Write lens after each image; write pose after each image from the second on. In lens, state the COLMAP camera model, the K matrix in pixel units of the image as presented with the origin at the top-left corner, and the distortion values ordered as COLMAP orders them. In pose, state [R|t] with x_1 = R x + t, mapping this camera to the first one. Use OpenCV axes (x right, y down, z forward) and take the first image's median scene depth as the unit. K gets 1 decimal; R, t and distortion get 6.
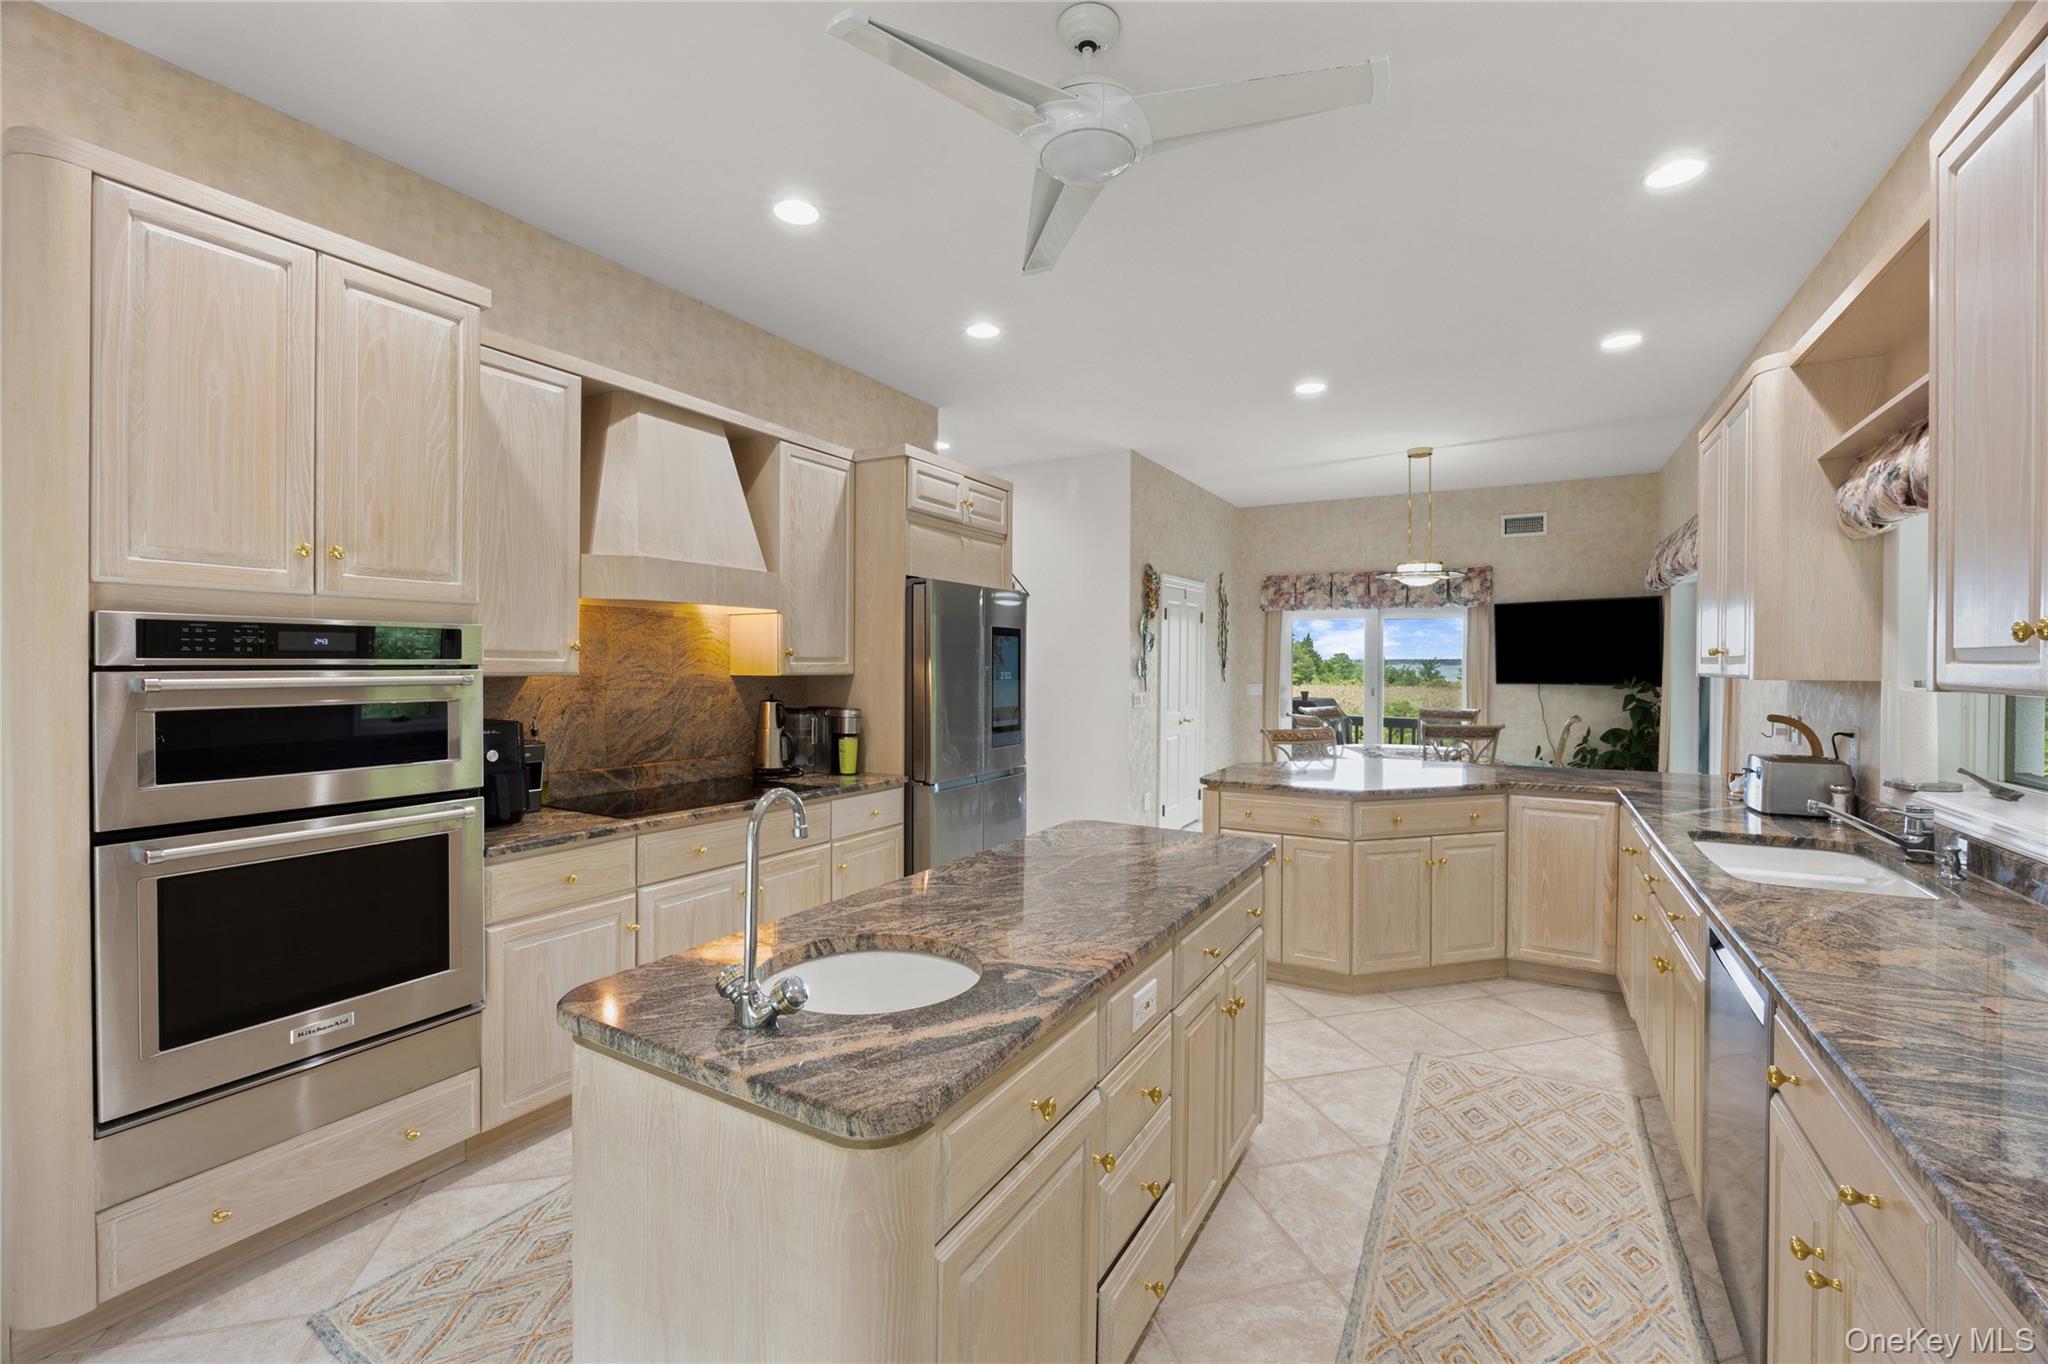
lens RADIAL K [[863.1, 0, 1025.5], [0, 863.1, 677.1], [0, 0, 1]] dist [-0.002237, 0.000008]
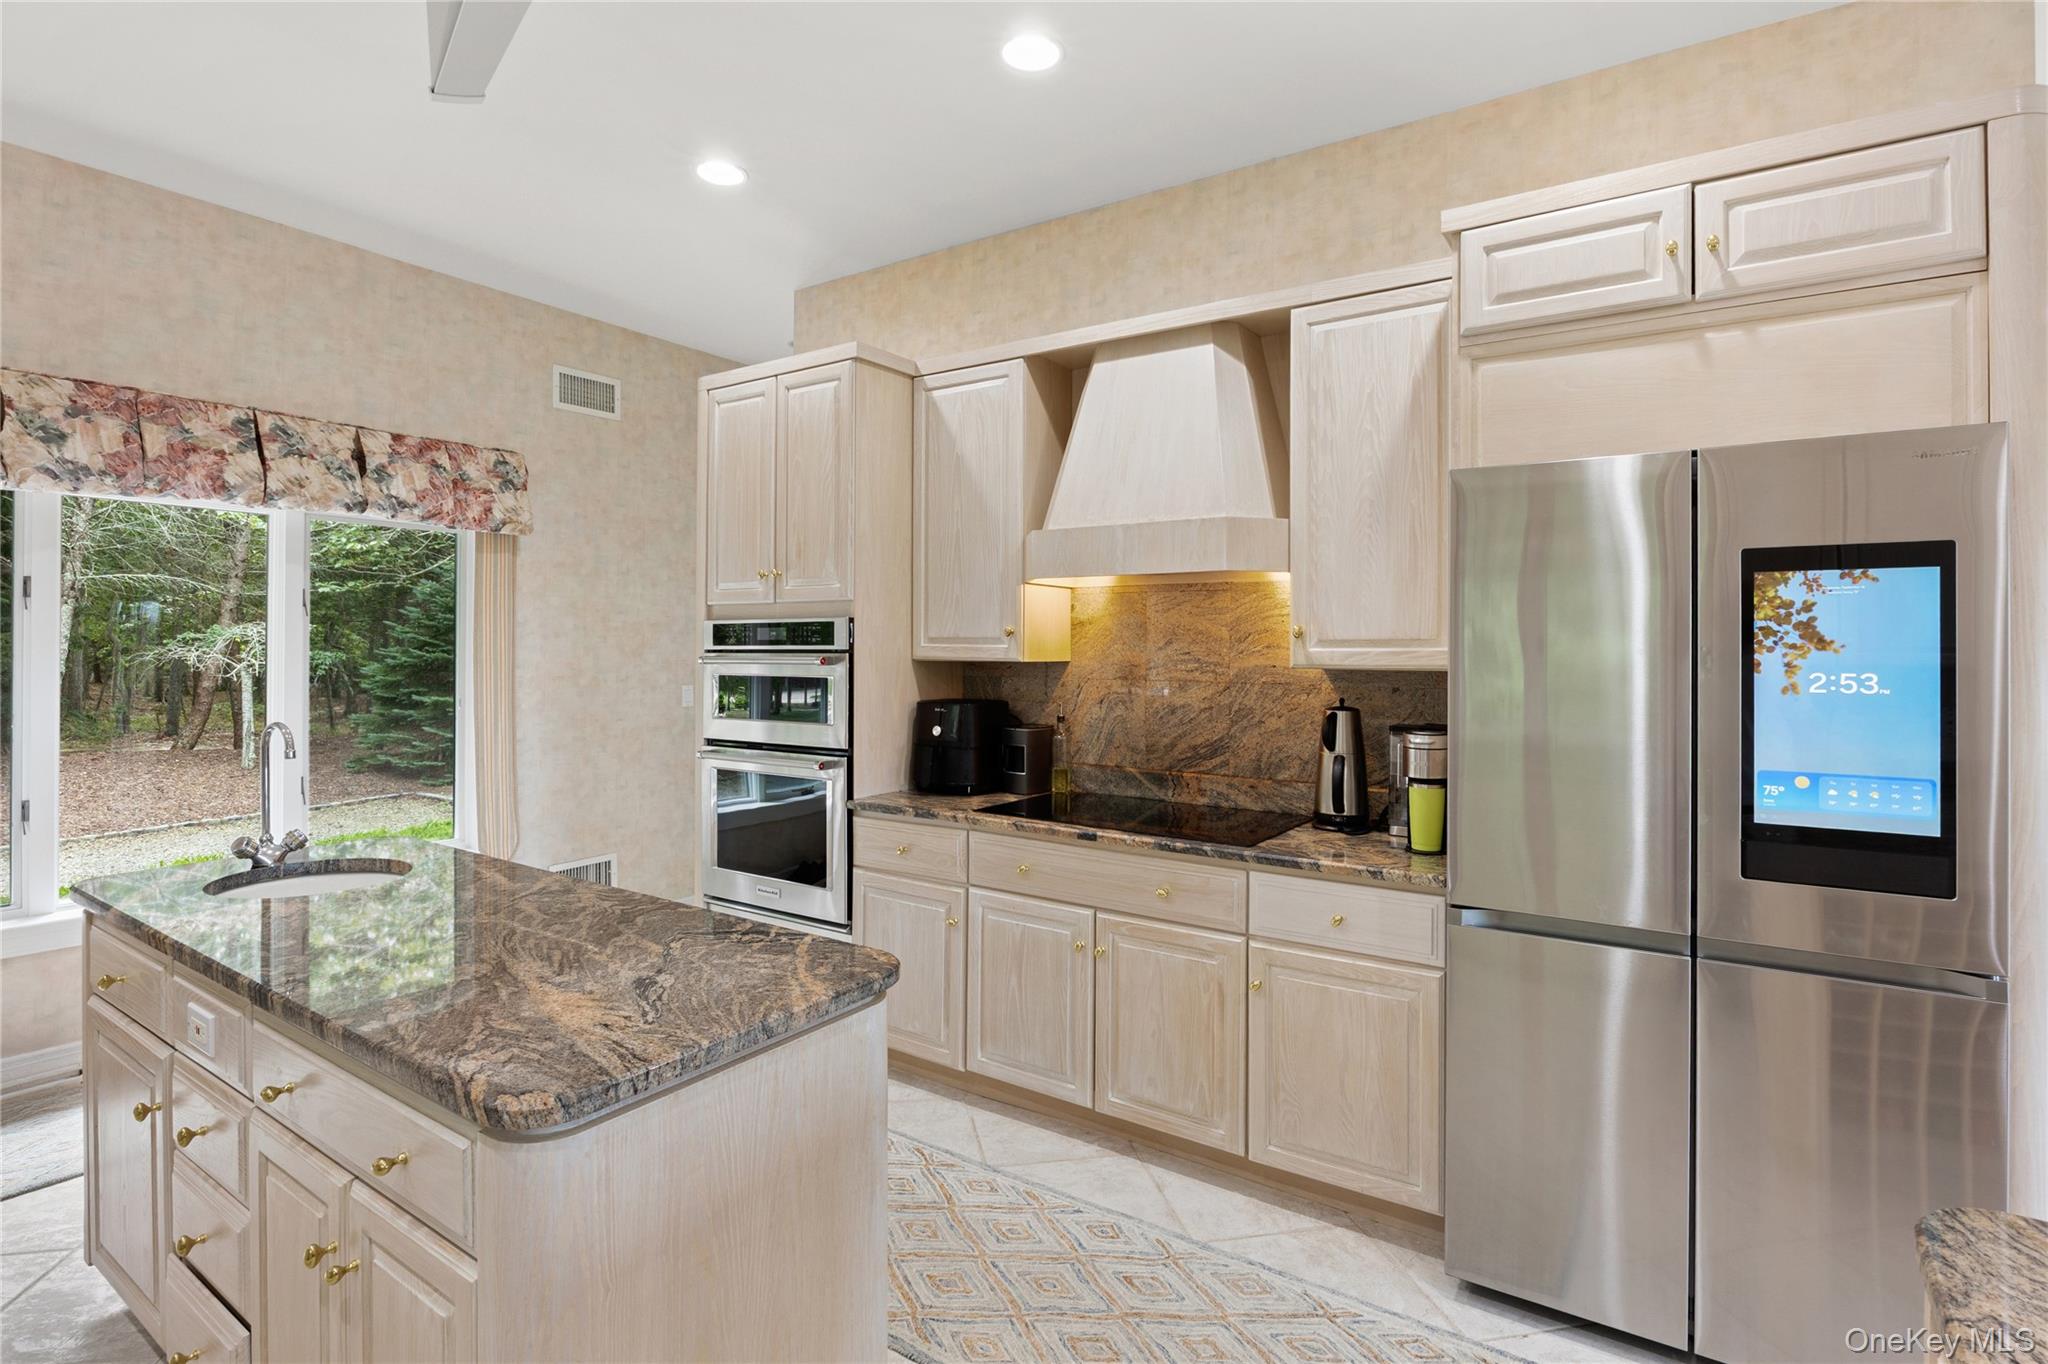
lens RADIAL K [[1003.0, 0, 1024.0], [0, 1003.0, 651.0], [0, 0, 1]] dist [-0.018653, -0.000282]
pose [[-0.077646, -0.004403, -0.996971, 0.526848], [-0.020408, 0.999788, -0.002826, -0.009284], [0.996772, 0.020127, -0.077719, 0.932502]]
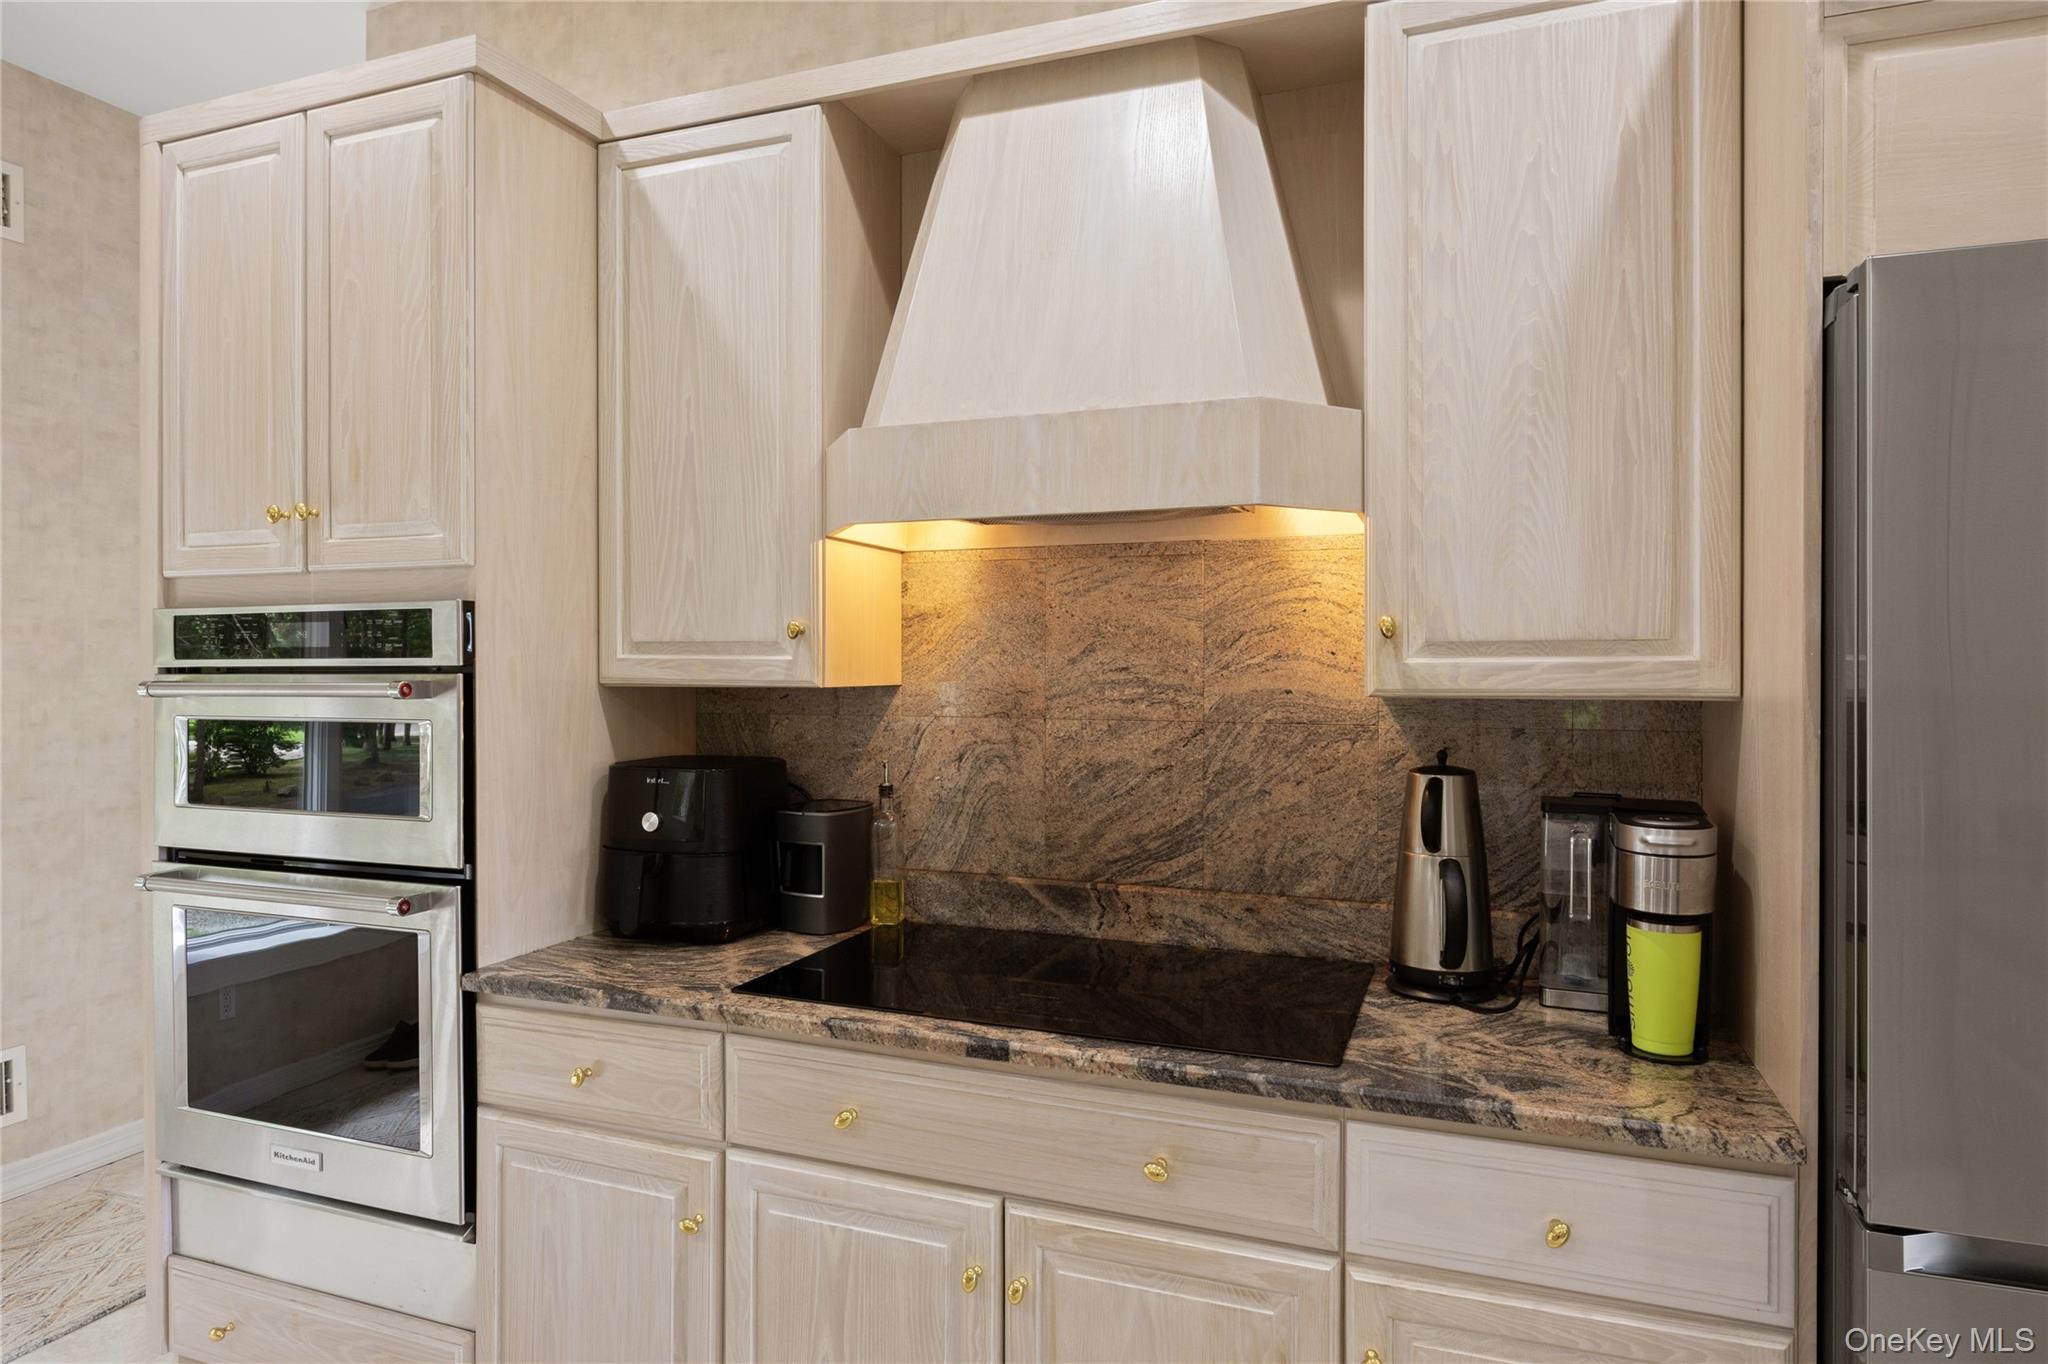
lens RADIAL K [[1190.9, 0, 1023.1], [0, 1190.9, 672.7], [0, 0, 1]] dist [-0.007007, -0.001023]
pose [[0.156435, -0.000526, -0.987688, 0.169801], [-0.013774, 0.999901, -0.002714, -0.008693], [0.987592, 0.014029, 0.156412, 0.861775]]
